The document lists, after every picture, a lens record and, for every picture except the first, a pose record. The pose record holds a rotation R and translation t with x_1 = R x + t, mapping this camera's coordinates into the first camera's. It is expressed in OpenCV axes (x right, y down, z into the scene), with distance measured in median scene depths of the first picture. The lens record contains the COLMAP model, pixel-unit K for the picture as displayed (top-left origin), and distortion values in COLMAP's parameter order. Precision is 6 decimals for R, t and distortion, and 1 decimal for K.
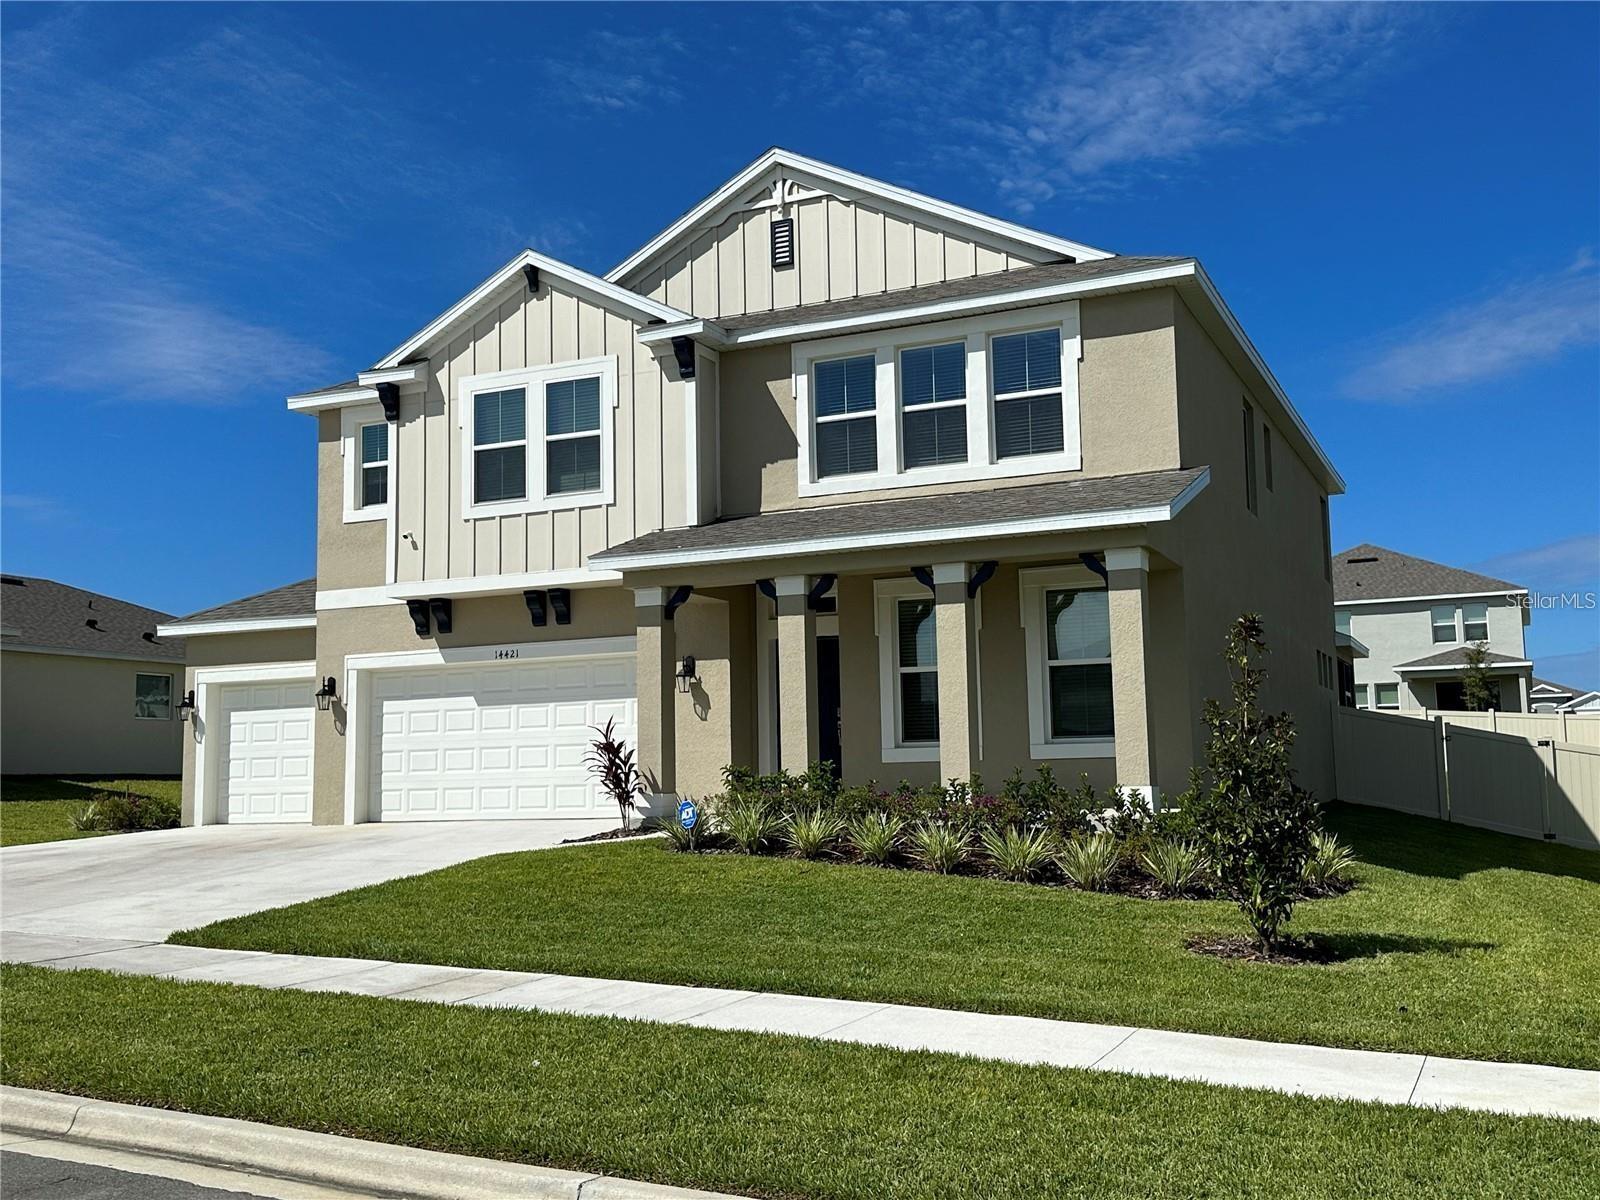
lens RADIAL K [[1577.5, 0, 803.9], [0, 1577.5, 593.9], [0, 0, 1]] dist [0.043719, 0.000000]
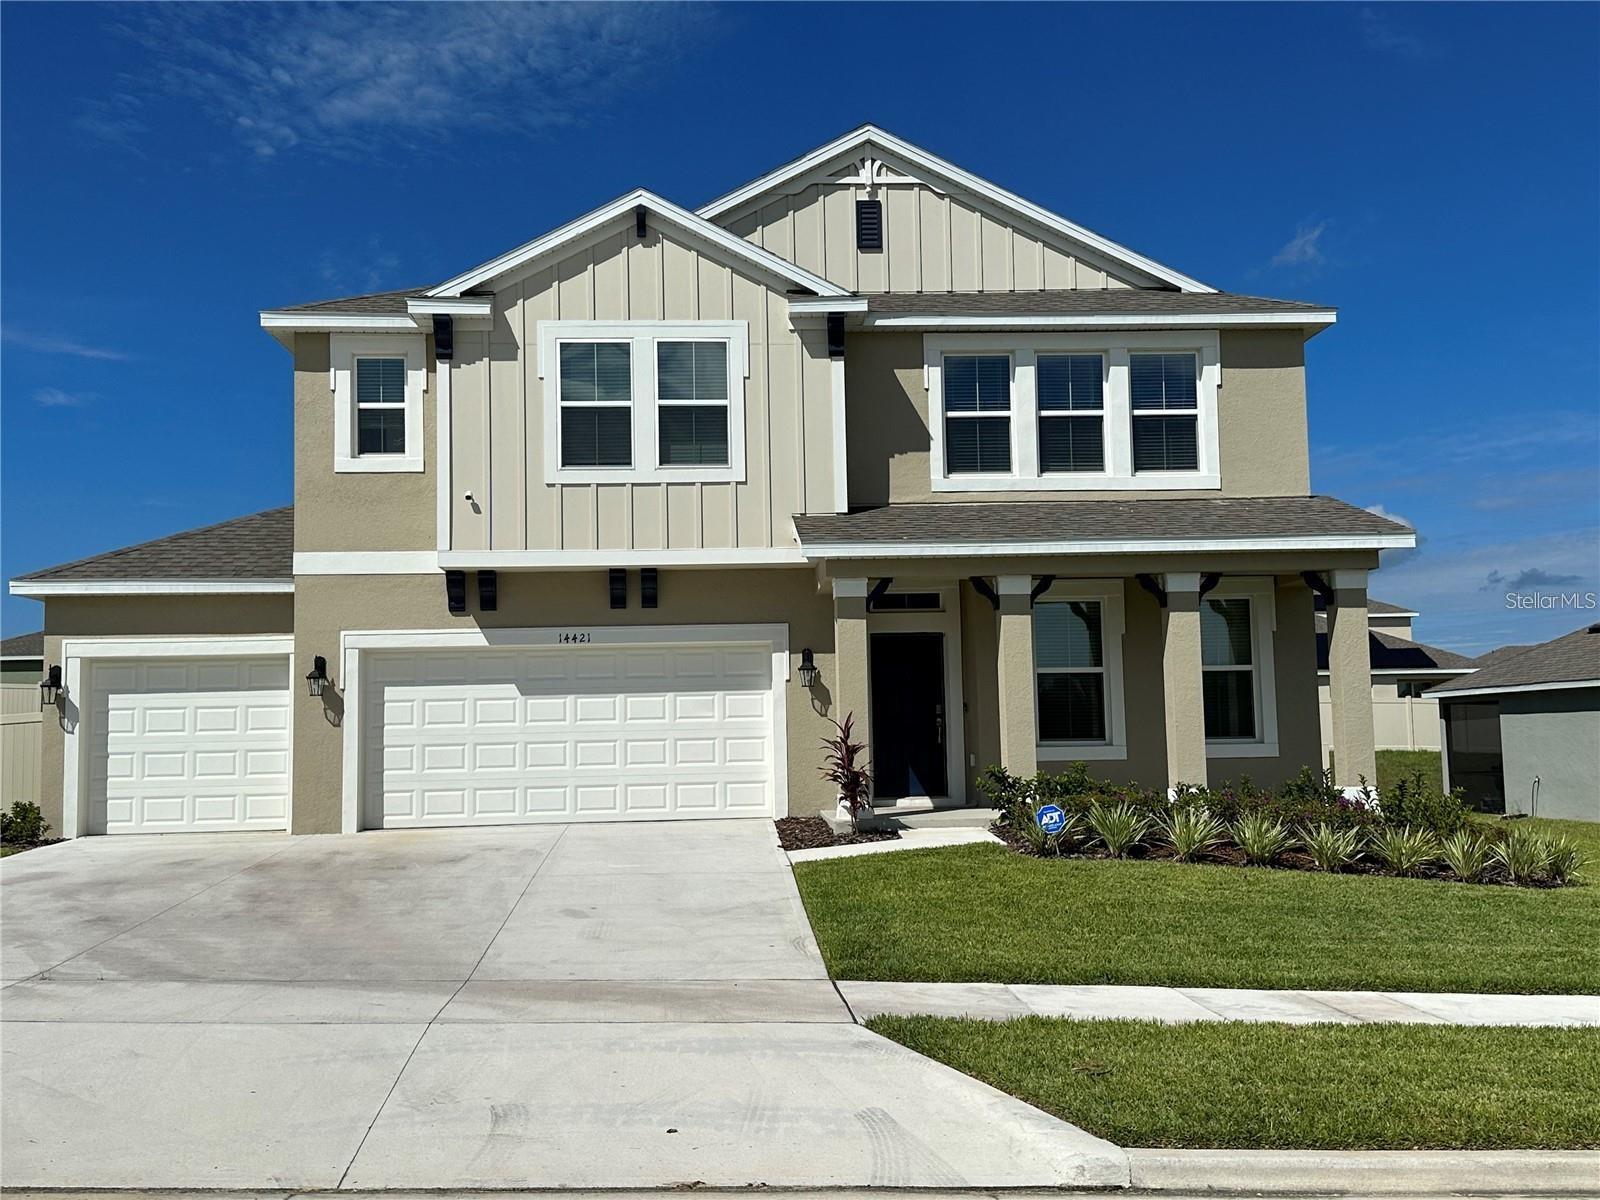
lens RADIAL K [[1577.5, 0, 802.8], [0, 1577.5, 609.0], [0, 0, 1]] dist [0.043719, 0.000000]
pose [[0.880194, 0.041776, 0.472772, -0.493940], [-0.053617, 0.998494, 0.011592, 0.004570], [-0.471576, -0.035552, 0.881108, 0.154545]]
